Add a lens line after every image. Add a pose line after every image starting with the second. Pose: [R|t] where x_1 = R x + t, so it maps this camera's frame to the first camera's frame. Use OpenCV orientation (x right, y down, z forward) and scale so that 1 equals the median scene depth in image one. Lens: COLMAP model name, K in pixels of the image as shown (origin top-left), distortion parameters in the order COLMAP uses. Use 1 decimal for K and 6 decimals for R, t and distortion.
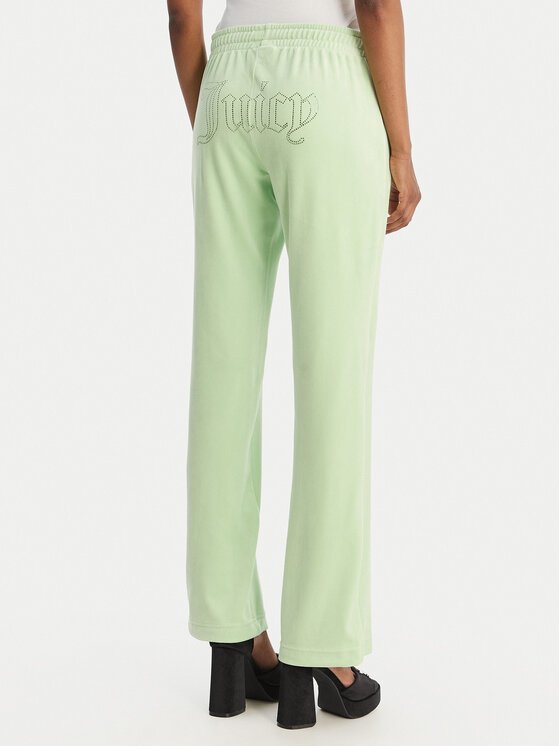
lens RADIAL K [[1265.1, 0, 280.0], [0, 1265.1, 373.0], [0, 0, 1]] dist [0.025909, 0.018069]
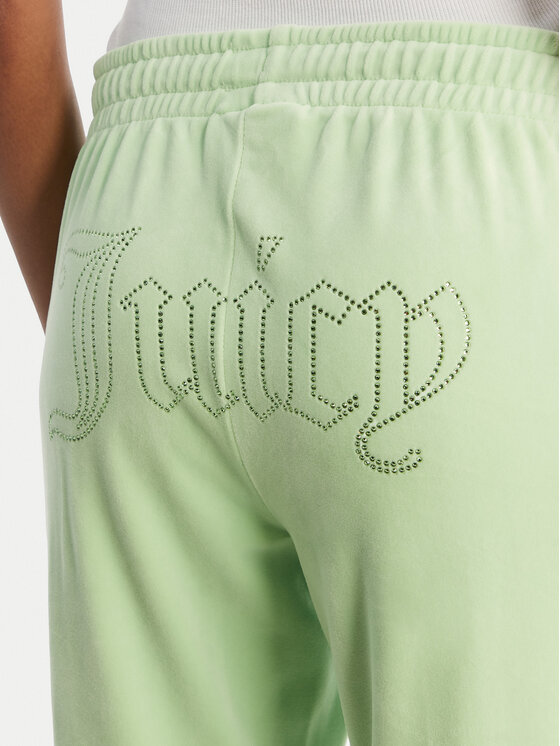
lens RADIAL K [[1265.1, 0, 280.0], [0, 1265.1, 373.0], [0, 0, 1]] dist [0.025909, 0.018069]
pose [[0.999661, -0.024826, -0.007861, -0.008500], [0.025154, 0.998681, 0.044767, -0.211380], [0.006740, -0.044949, 0.998967, 0.715586]]
